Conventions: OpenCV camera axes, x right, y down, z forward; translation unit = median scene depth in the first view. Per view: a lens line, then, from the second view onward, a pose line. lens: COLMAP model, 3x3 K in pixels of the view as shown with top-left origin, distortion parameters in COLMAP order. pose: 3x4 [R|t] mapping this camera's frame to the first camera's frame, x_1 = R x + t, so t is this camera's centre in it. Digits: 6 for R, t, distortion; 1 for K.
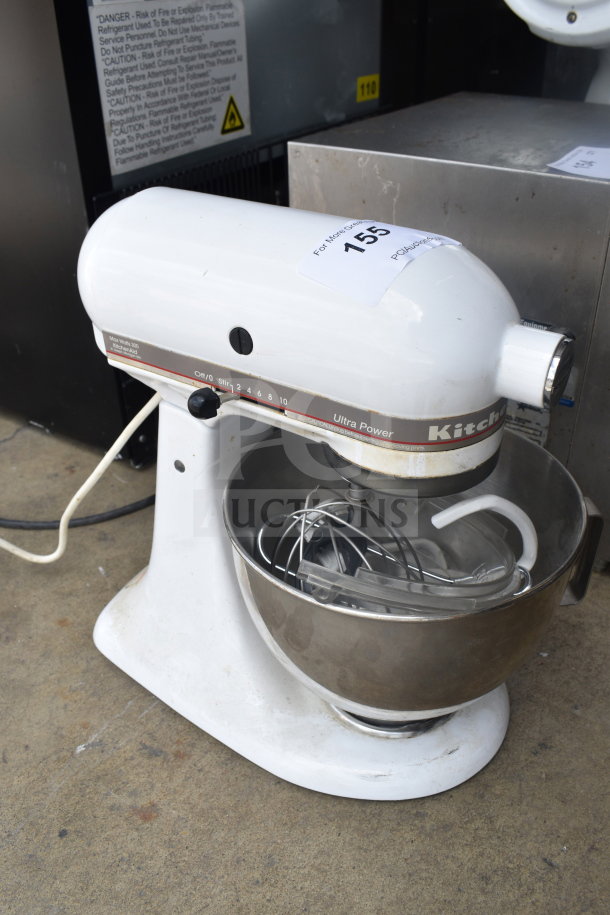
lens RADIAL K [[815.5, 0, 304.8], [0, 815.5, 457.3], [0, 0, 1]] dist [-0.096684, 0.011784]
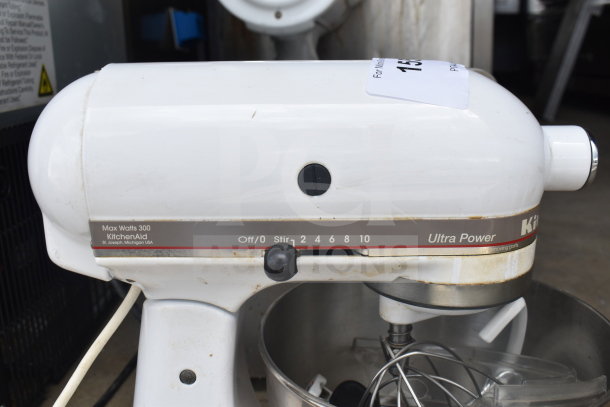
lens RADIAL K [[571.2, 0, 304.8], [0, 571.2, 202.9], [0, 0, 1]] dist [-0.083818, 0.000000]
pose [[0.827527, -0.132220, 0.545635, -0.340946], [0.303278, 0.923148, -0.236261, 0.019713], [-0.472463, 0.360992, 0.804030, 0.405522]]
